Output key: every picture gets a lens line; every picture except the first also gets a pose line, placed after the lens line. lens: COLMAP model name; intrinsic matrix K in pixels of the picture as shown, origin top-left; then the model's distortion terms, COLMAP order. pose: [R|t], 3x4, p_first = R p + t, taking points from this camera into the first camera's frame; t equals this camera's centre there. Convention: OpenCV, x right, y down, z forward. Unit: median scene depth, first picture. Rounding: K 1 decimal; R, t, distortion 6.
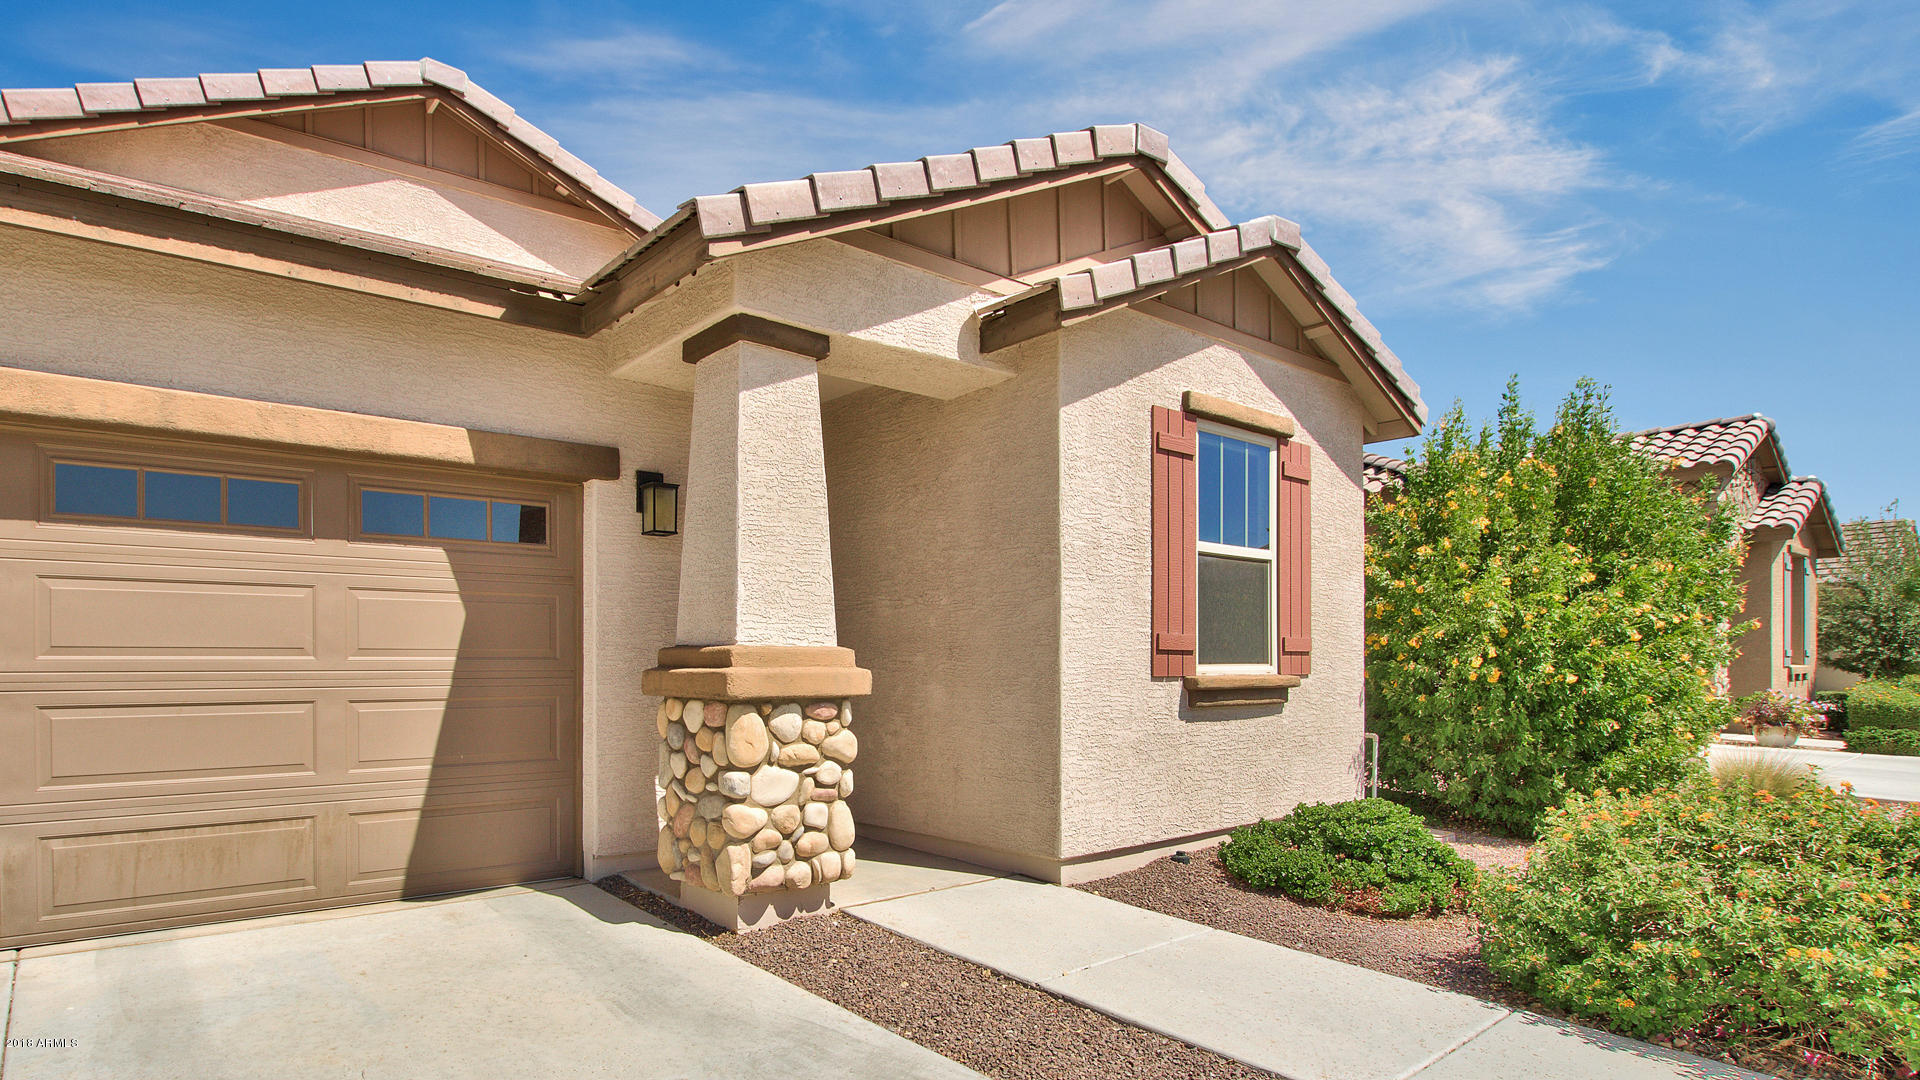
lens RADIAL K [[1073.7, 0, 958.7], [0, 1073.7, 640.9], [0, 0, 1]] dist [-0.049802, -0.000289]
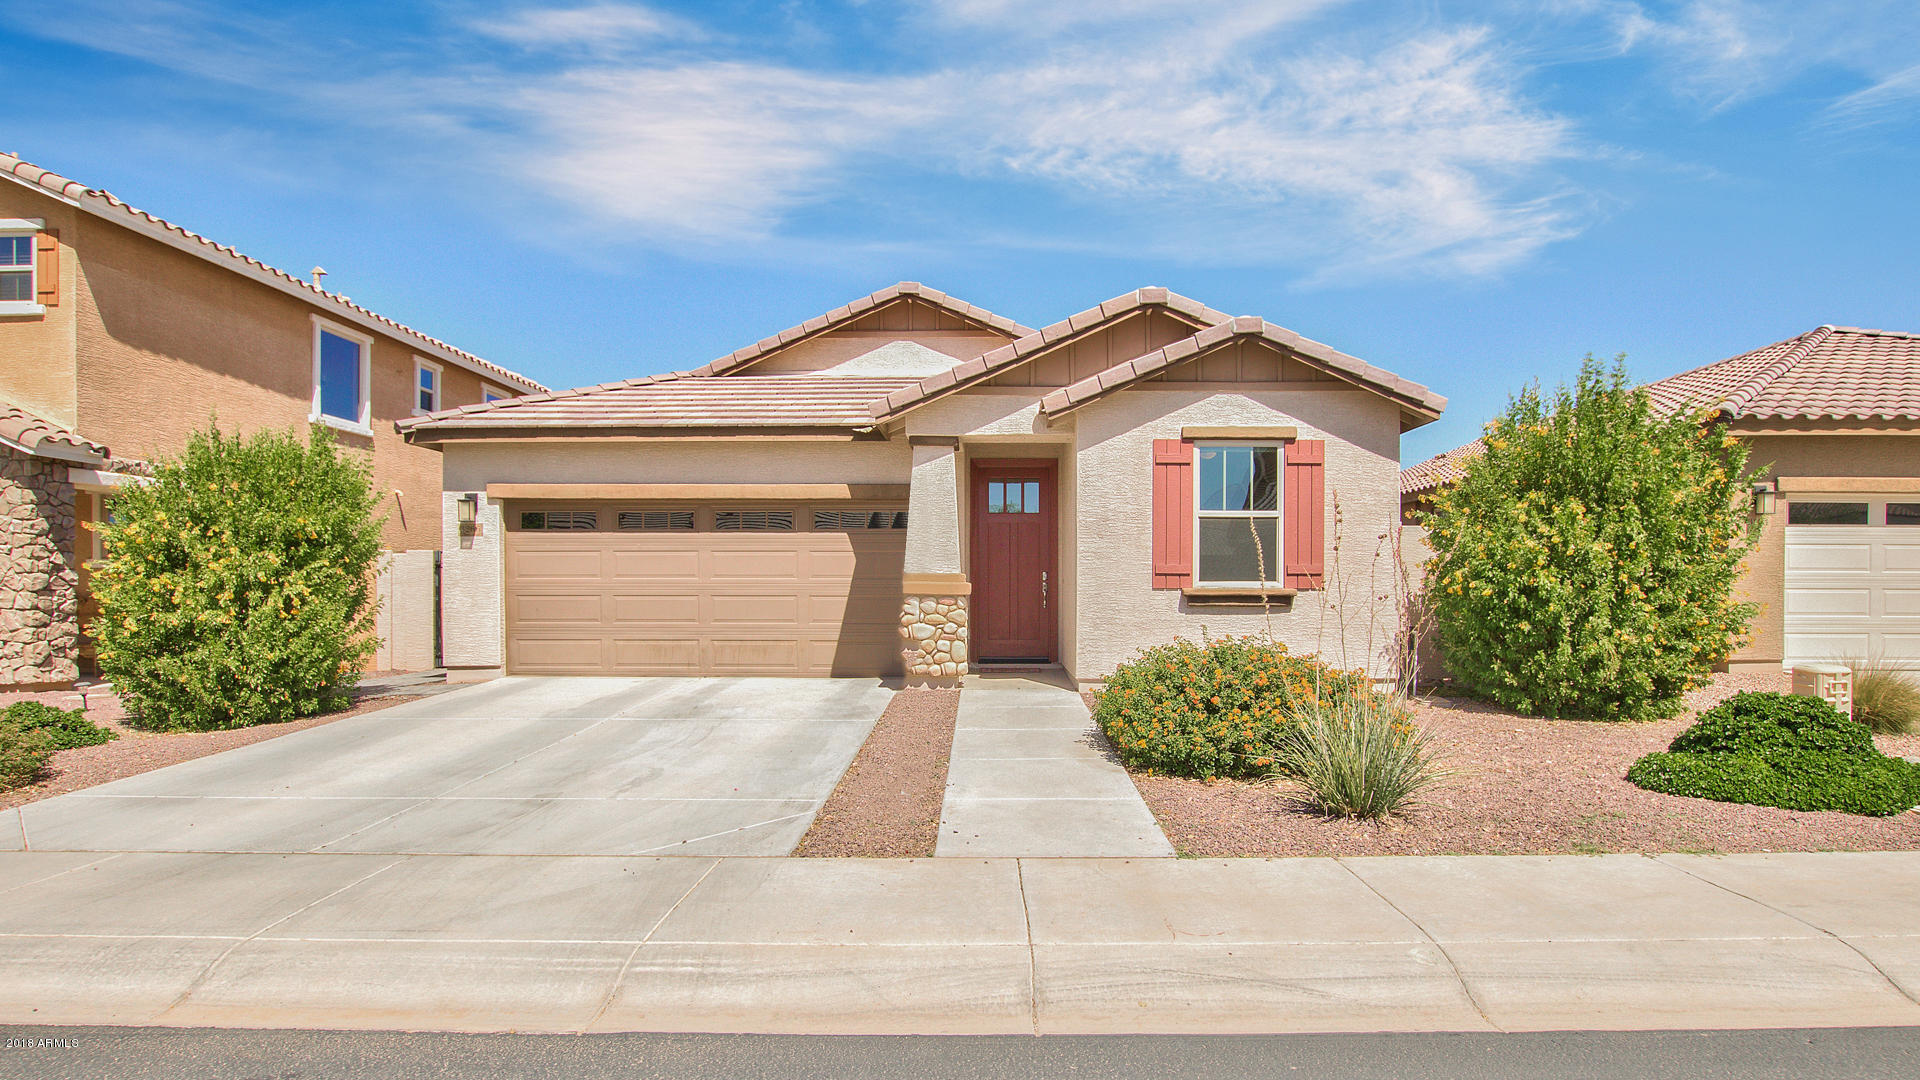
lens RADIAL K [[989.7, 0, 956.8], [0, 989.7, 512.3], [0, 0, 1]] dist [-0.025944, 0.001292]
pose [[0.781508, -0.043557, -0.622373, 1.058800], [0.008614, 0.998218, -0.059043, 0.000958], [0.623836, 0.040781, 0.780491, -0.574349]]
